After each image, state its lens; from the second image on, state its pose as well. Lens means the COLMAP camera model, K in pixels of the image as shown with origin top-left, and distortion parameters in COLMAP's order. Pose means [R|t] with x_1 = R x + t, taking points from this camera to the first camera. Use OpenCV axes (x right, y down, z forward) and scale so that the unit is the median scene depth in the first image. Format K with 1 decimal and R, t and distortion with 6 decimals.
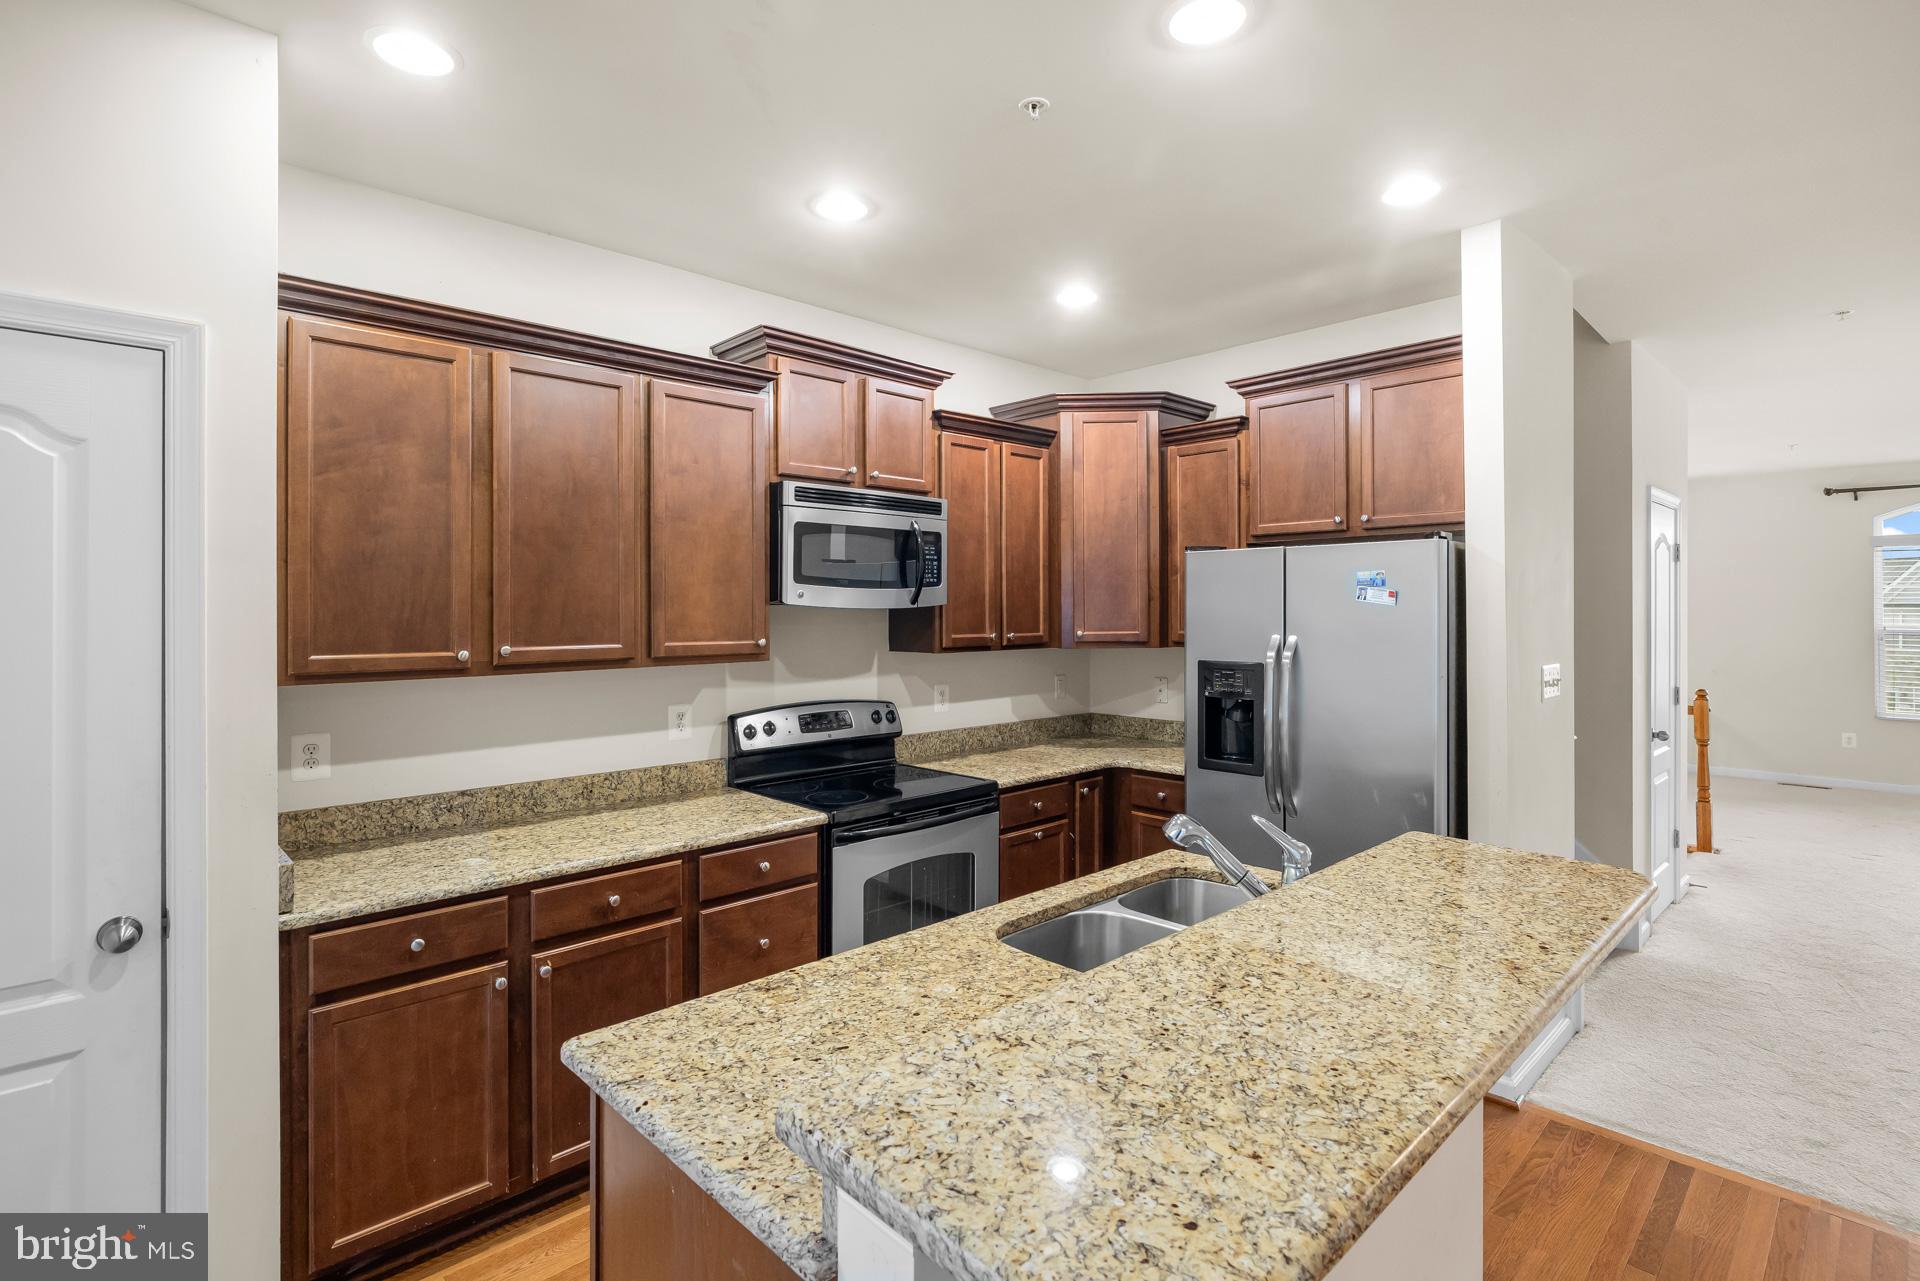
lens RADIAL K [[925.7, 0, 959.6], [0, 925.7, 608.4], [0, 0, 1]] dist [-0.000267, -0.000103]
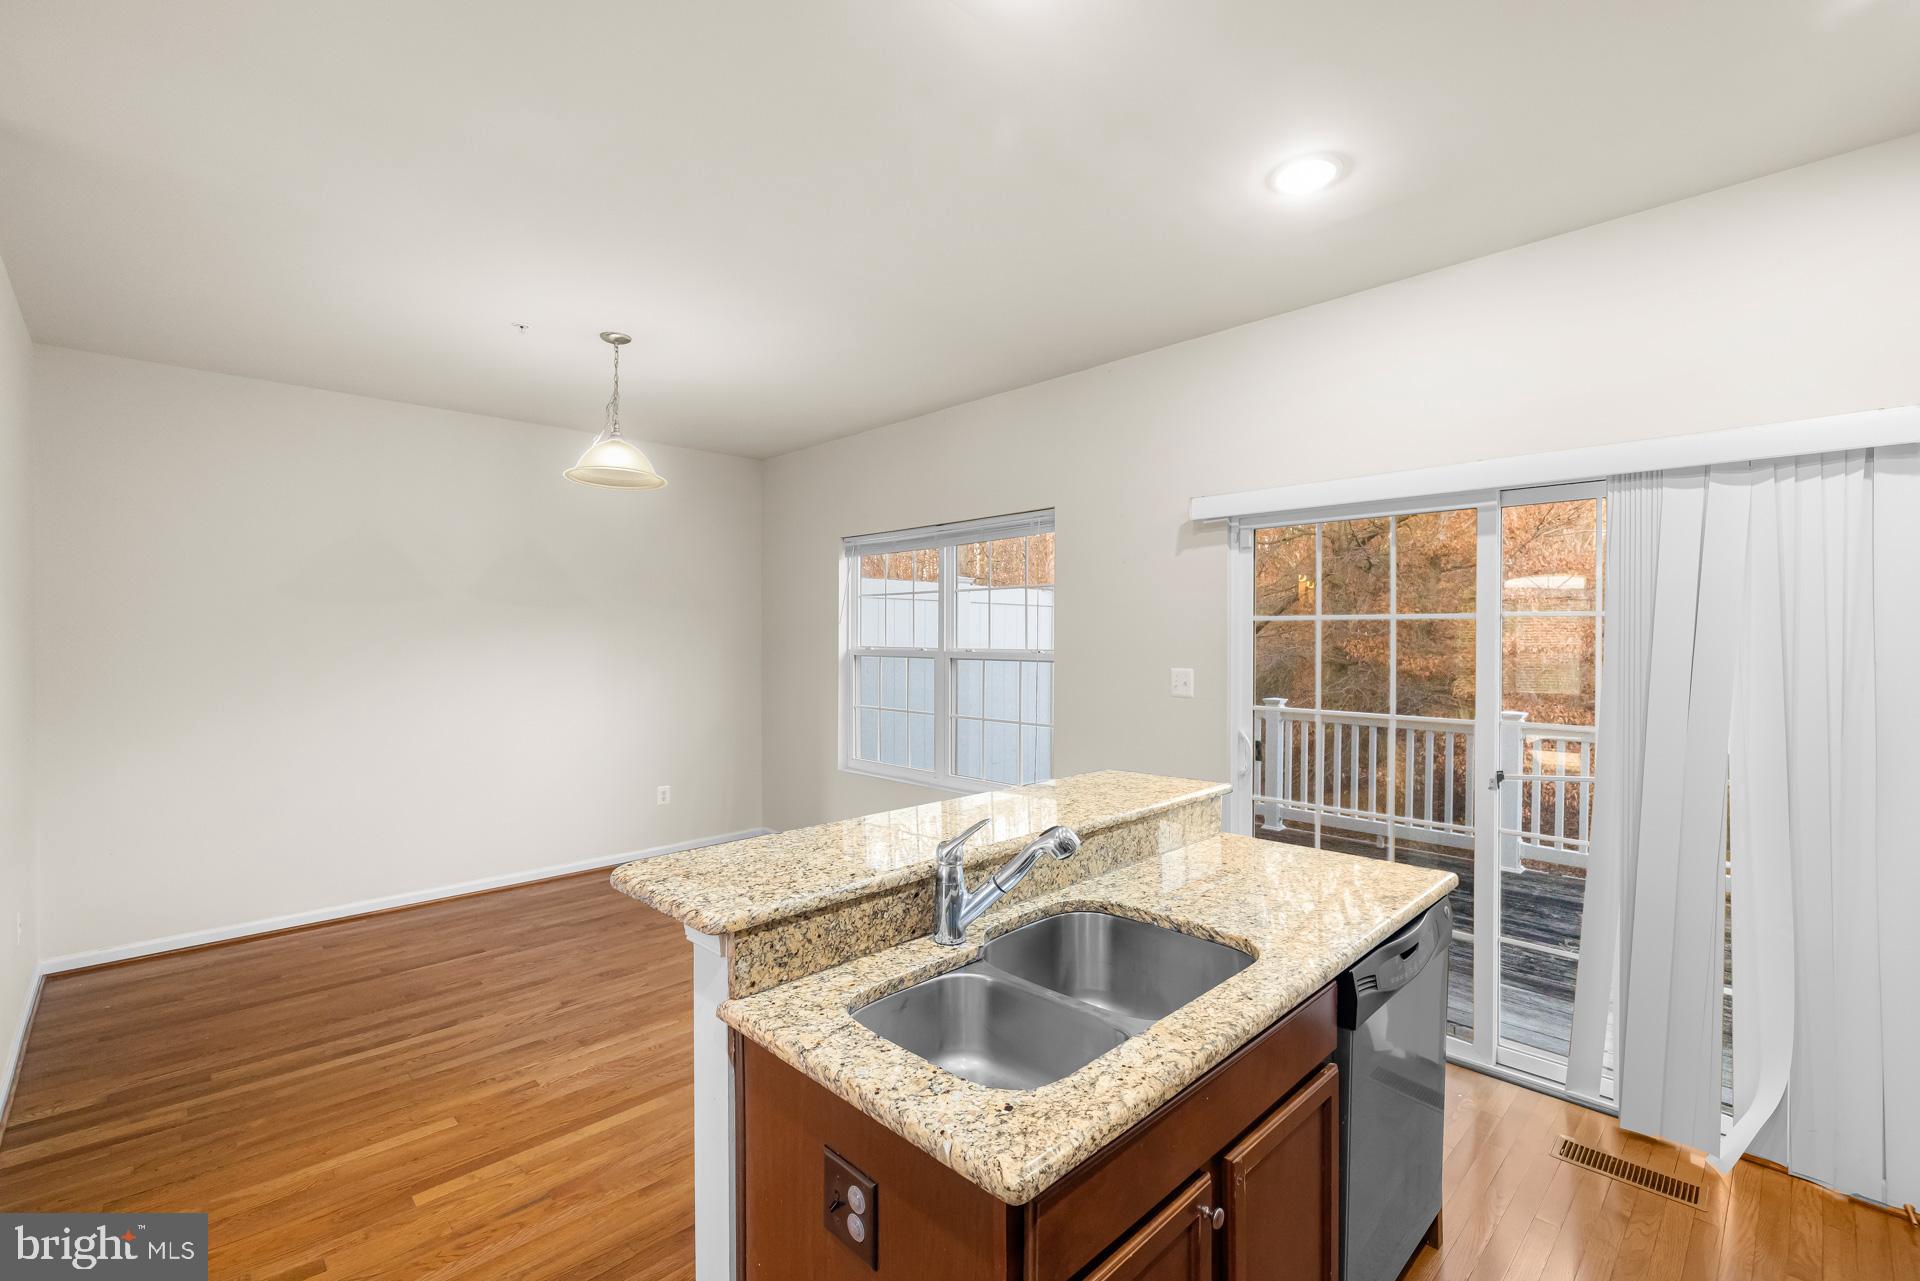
lens RADIAL K [[839.2, 0, 971.9], [0, 839.2, 642.9], [0, 0, 1]] dist [0.000562, -0.000007]
pose [[-0.999824, 0.005608, -0.017878, 0.202067], [0.005564, 0.999981, 0.002492, 0.020431], [0.017891, 0.002392, -0.999837, 1.087364]]
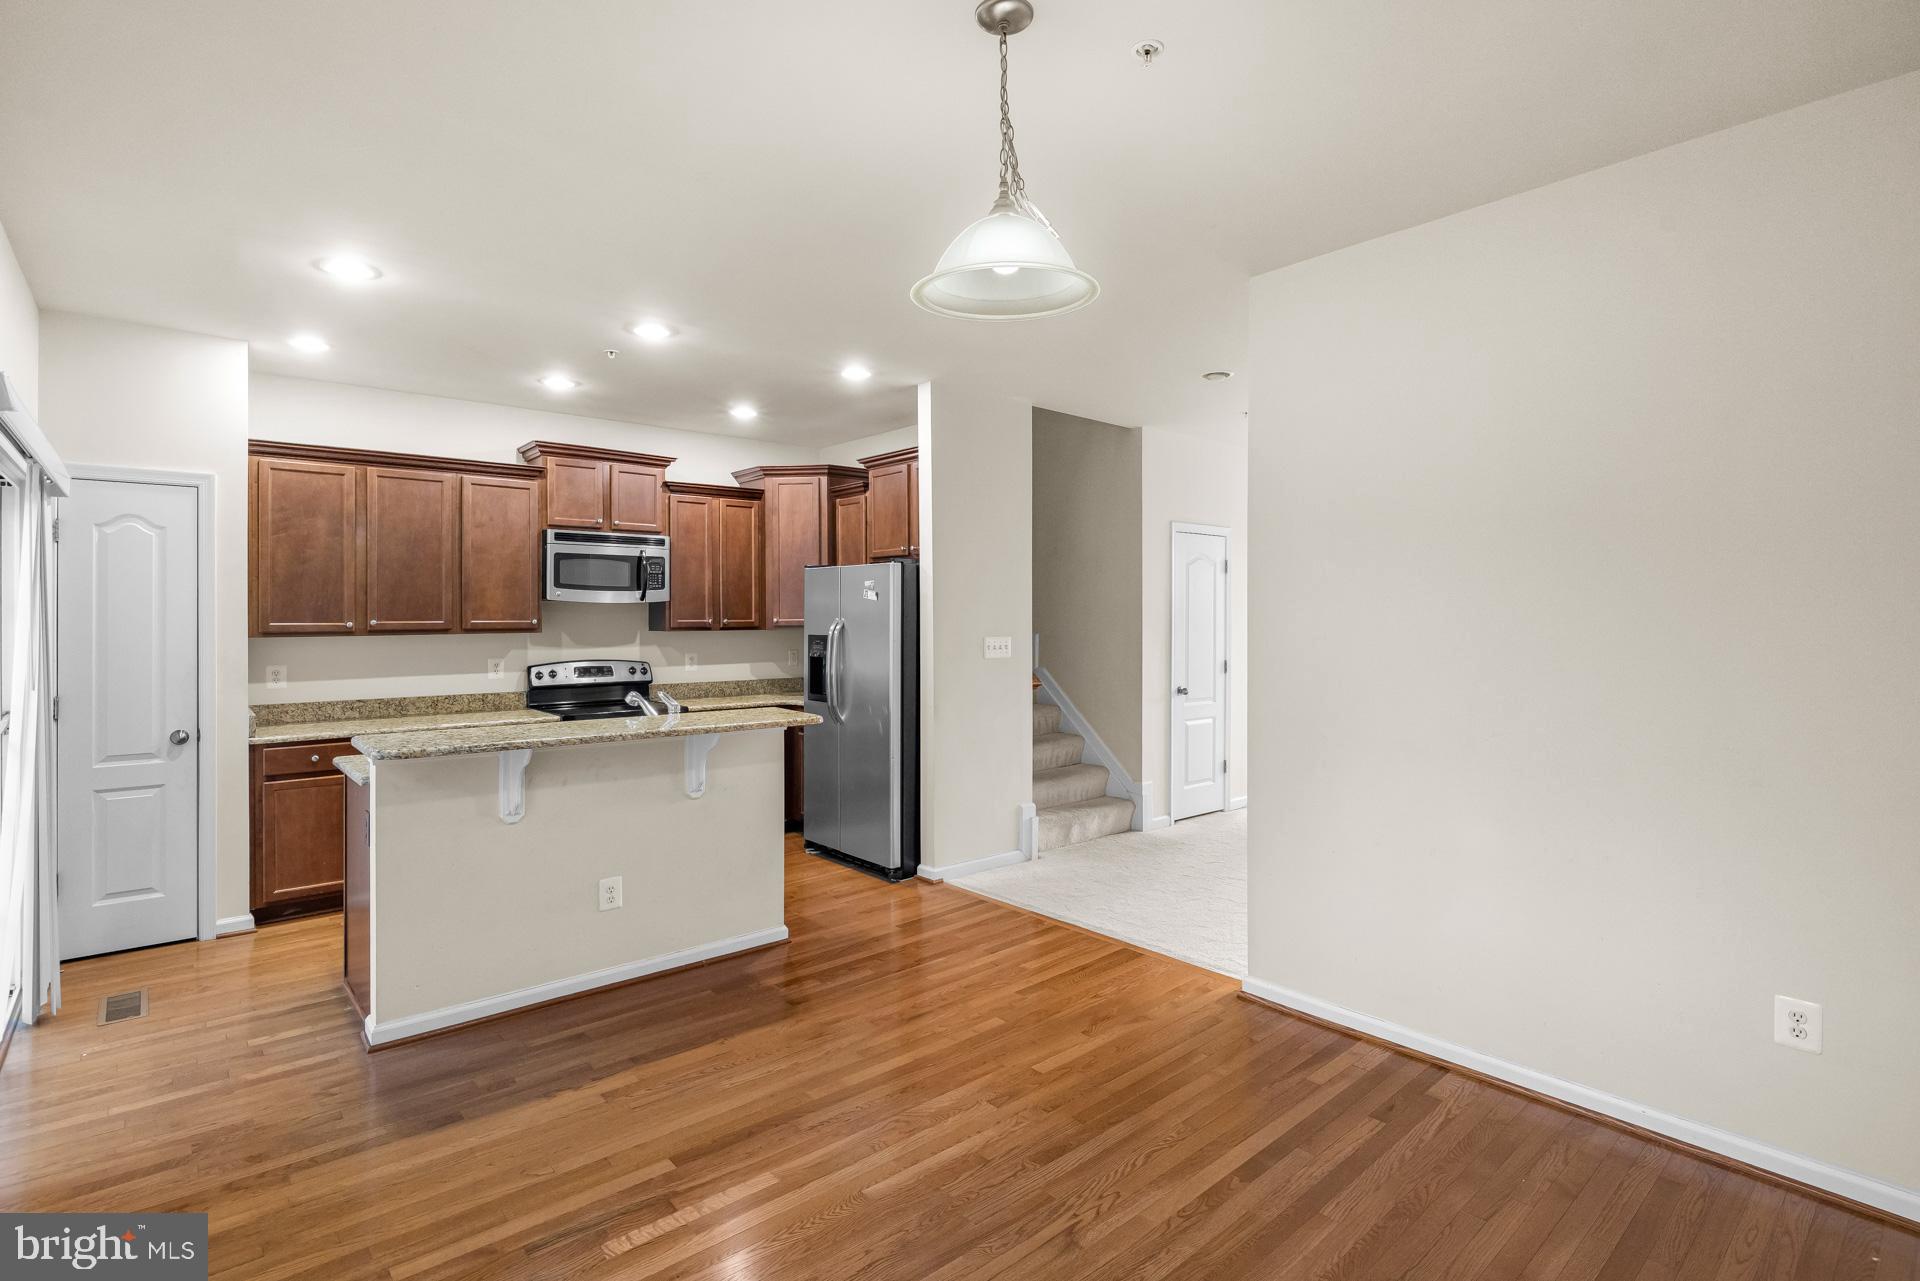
lens RADIAL K [[925.8, 0, 955.0], [0, 925.8, 618.3], [0, 0, 1]] dist [-0.002019, 0.000209]
pose [[0.998739, 0.002484, -0.050150, 0.658528], [-0.002145, 0.999975, 0.006806, 0.016368], [0.050166, -0.006690, 0.998718, -0.696672]]
